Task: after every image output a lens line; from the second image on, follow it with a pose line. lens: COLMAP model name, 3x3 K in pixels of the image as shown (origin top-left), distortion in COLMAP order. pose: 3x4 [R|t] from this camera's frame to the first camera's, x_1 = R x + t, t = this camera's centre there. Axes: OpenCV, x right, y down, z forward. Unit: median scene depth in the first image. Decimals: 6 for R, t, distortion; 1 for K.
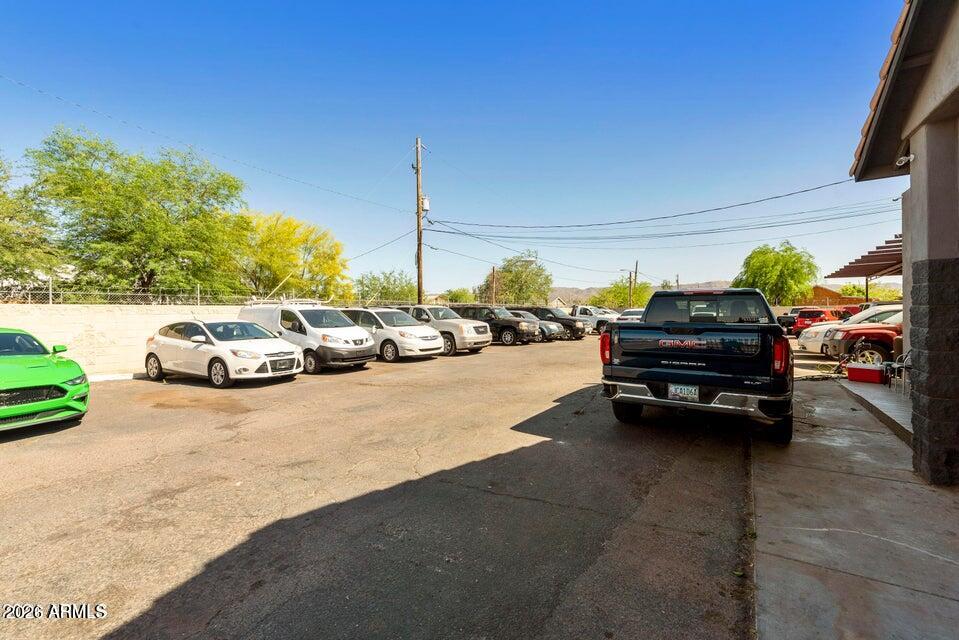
lens RADIAL K [[420.5, 0, 478.1], [0, 420.5, 317.7], [0, 0, 1]] dist [-0.001623, 0.000079]
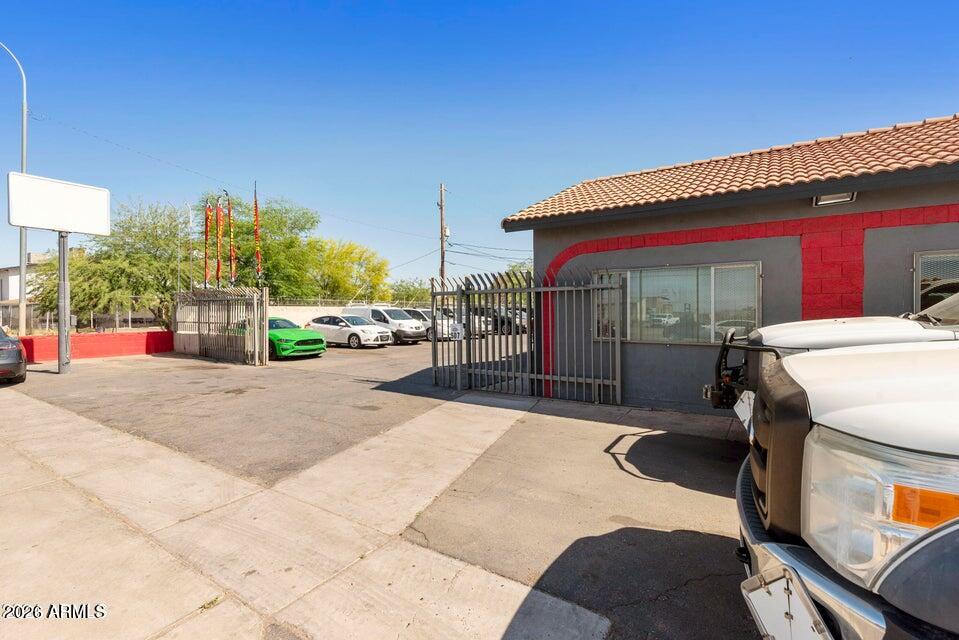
lens RADIAL K [[436.3, 0, 481.2], [0, 436.3, 316.1], [0, 0, 1]] dist [0.000282, -0.000009]
pose [[0.999956, 0.005151, -0.007800, -0.004996], [-0.005154, 0.999987, -0.000411, 0.007587], [0.007798, 0.000452, 0.999969, -0.797515]]
